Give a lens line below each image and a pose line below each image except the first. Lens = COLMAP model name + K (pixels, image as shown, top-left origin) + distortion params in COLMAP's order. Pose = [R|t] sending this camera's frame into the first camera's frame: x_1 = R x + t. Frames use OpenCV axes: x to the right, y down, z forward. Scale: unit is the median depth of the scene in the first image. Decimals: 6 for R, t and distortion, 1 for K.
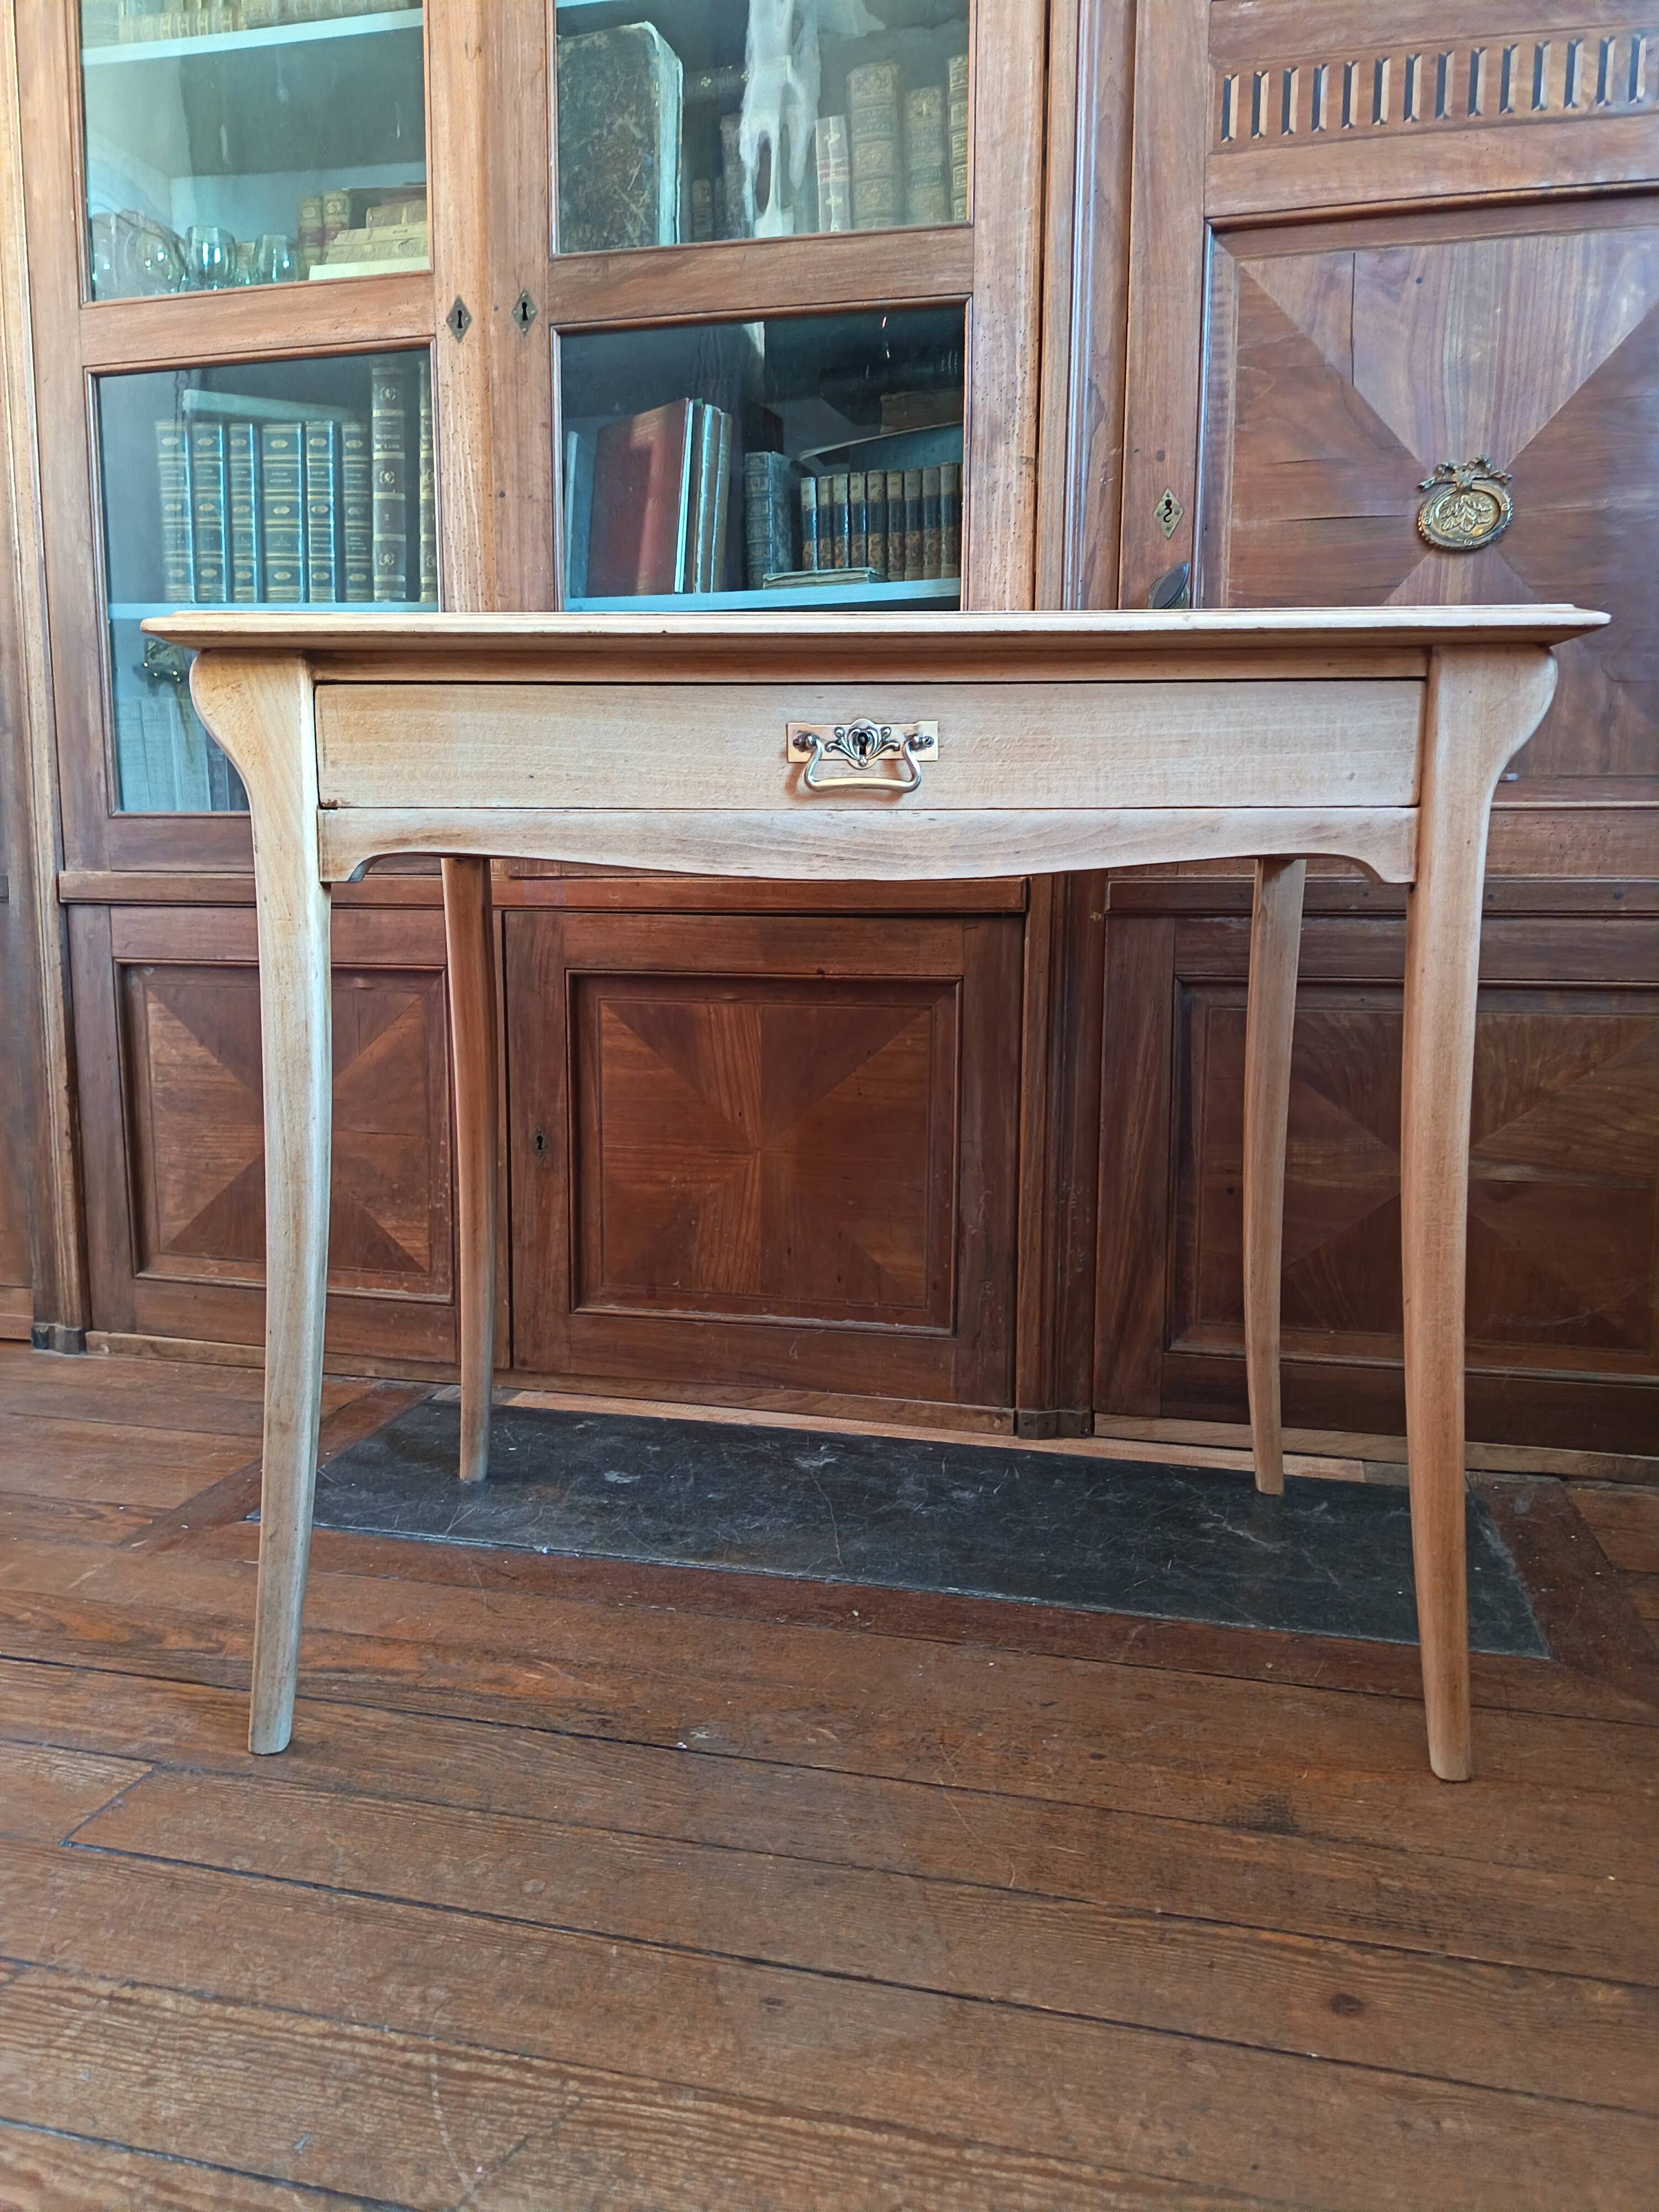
lens RADIAL K [[1543.6, 0, 828.4], [0, 1543.6, 1097.3], [0, 0, 1]] dist [0.043501, -0.059111]
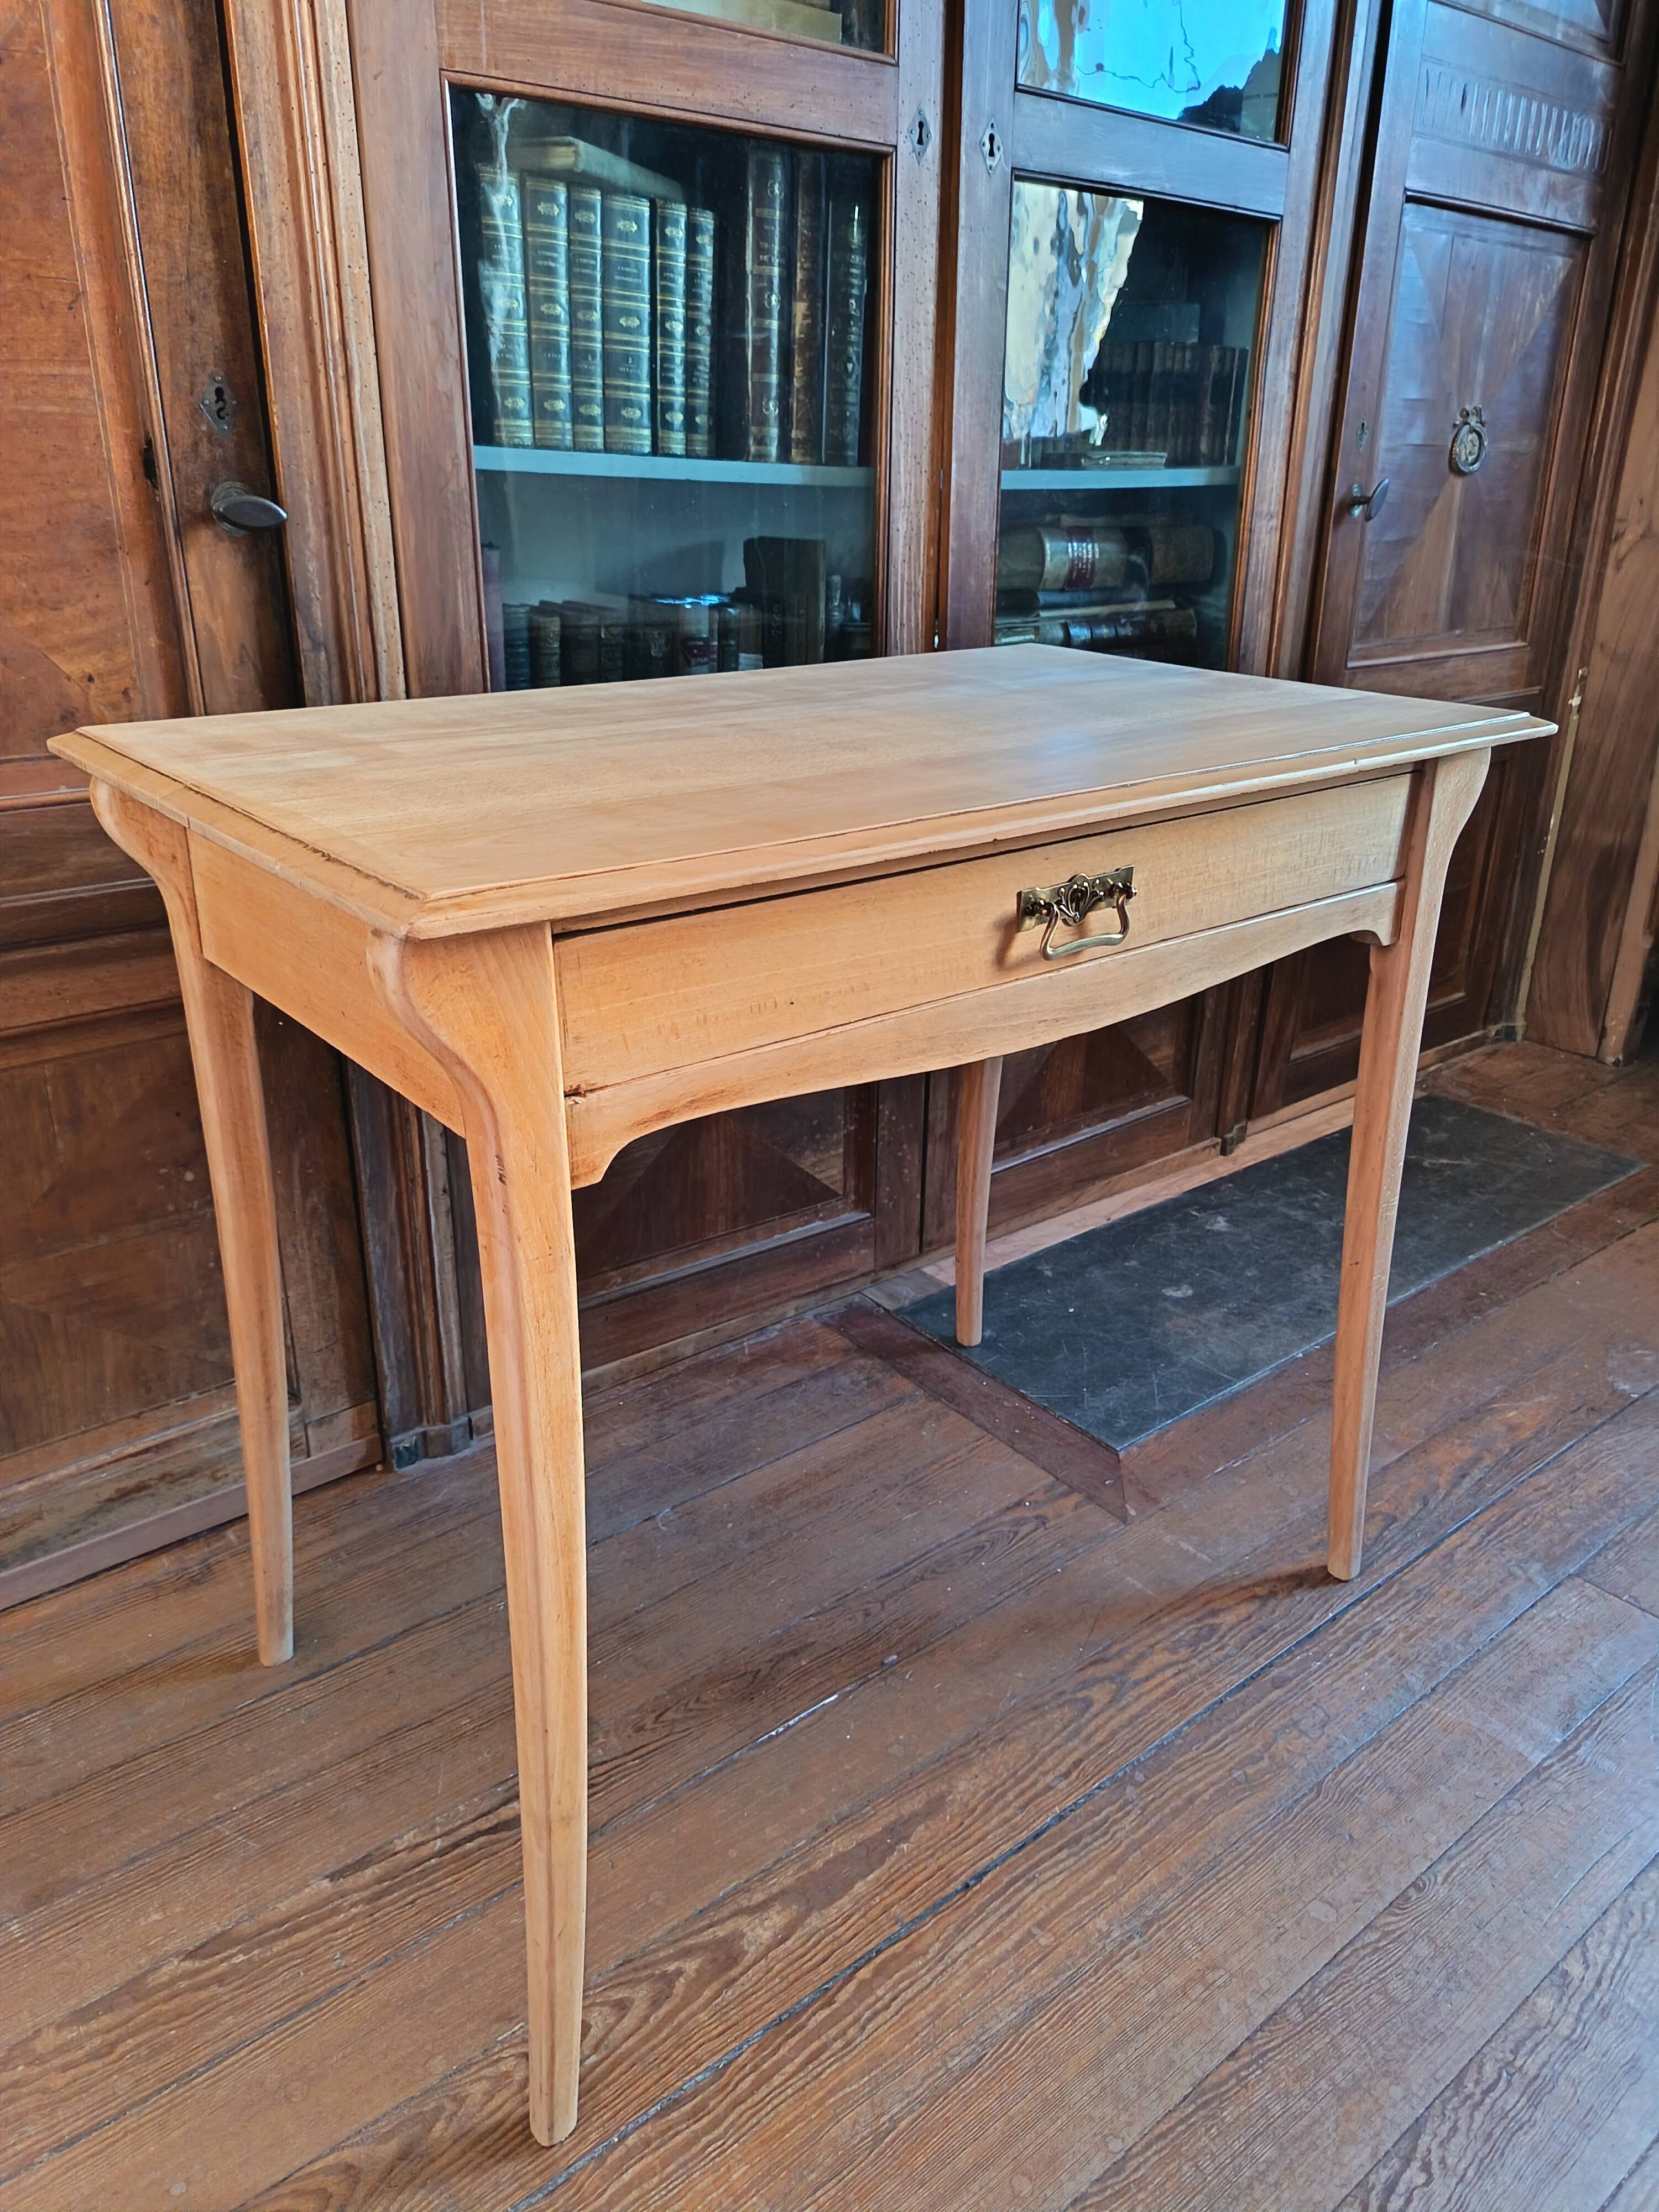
lens RADIAL K [[1563.0, 0, 827.3], [0, 1563.0, 1093.1], [0, 0, 1]] dist [0.027420, -0.033460]
pose [[0.608721, -0.292673, 0.737429, -1.096859], [0.093951, 0.949524, 0.299296, -0.274499], [-0.787802, -0.112906, 0.605491, 0.479352]]
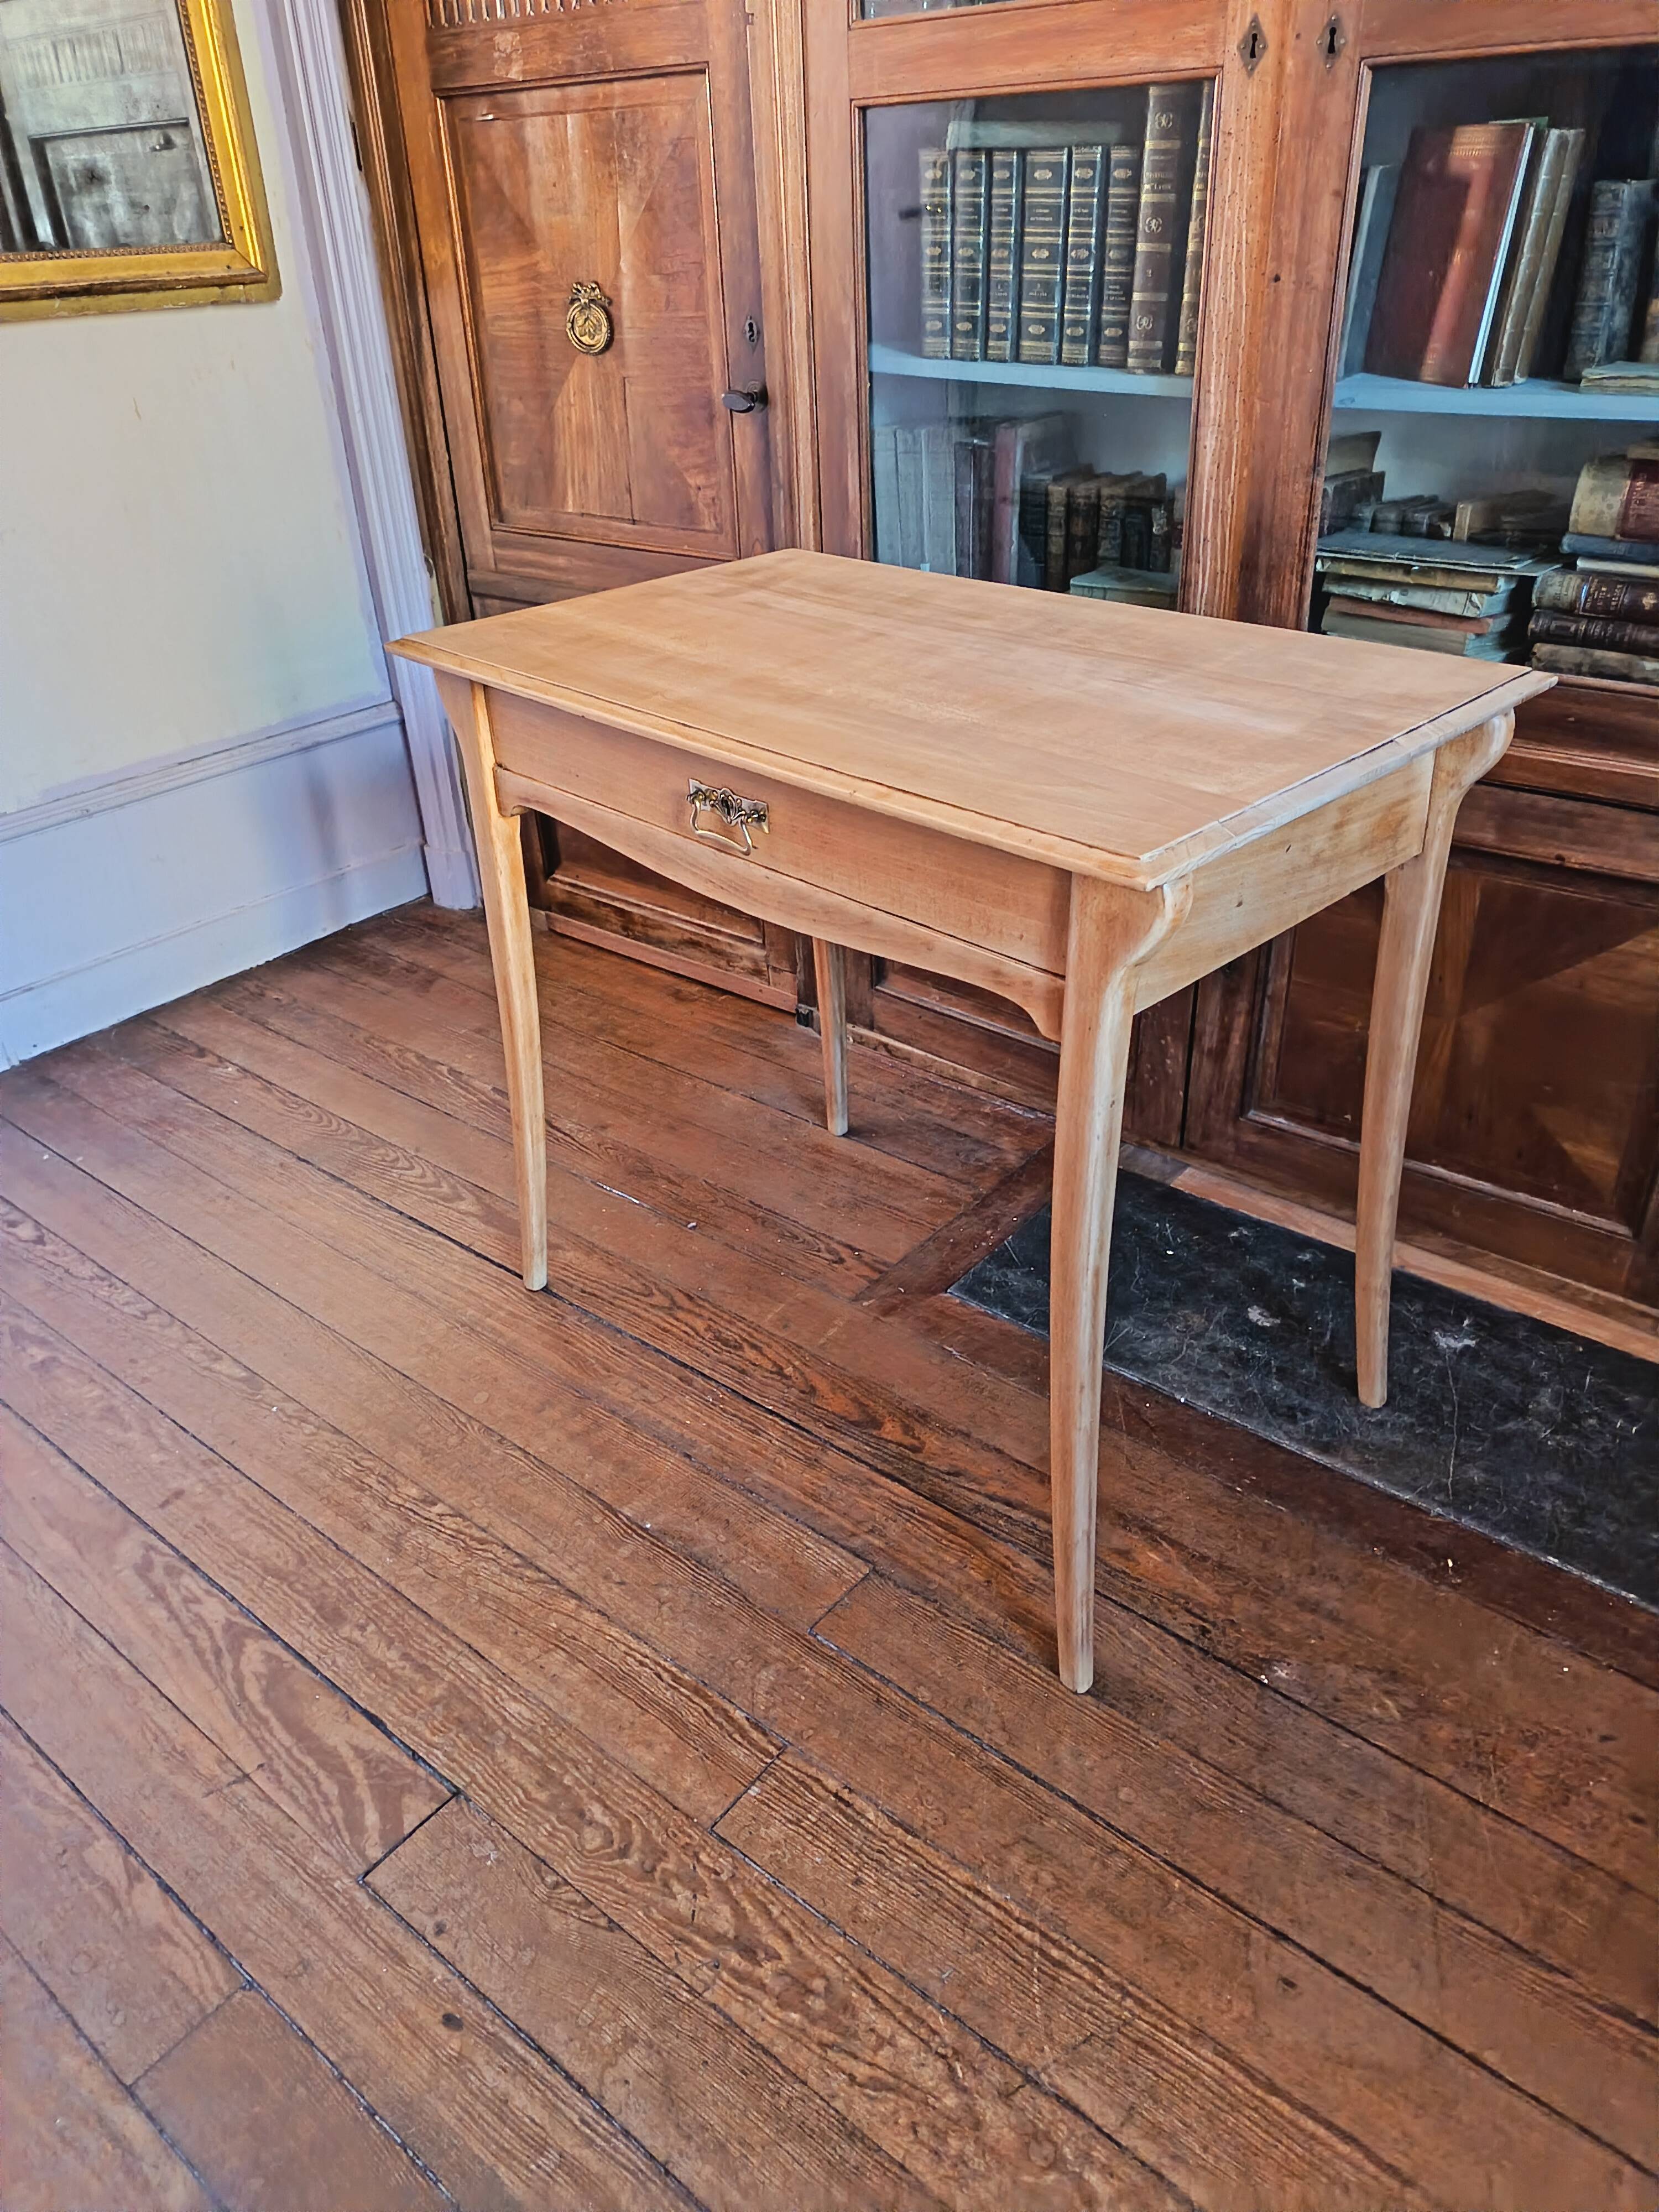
lens RADIAL K [[1543.6, 0, 828.4], [0, 1543.6, 1097.3], [0, 0, 1]] dist [0.043501, -0.059111]
pose [[0.897444, 0.187279, -0.399400, 0.000240], [-0.015798, 0.918471, 0.395173, -0.318311], [0.440845, -0.348336, 0.827235, -0.000206]]
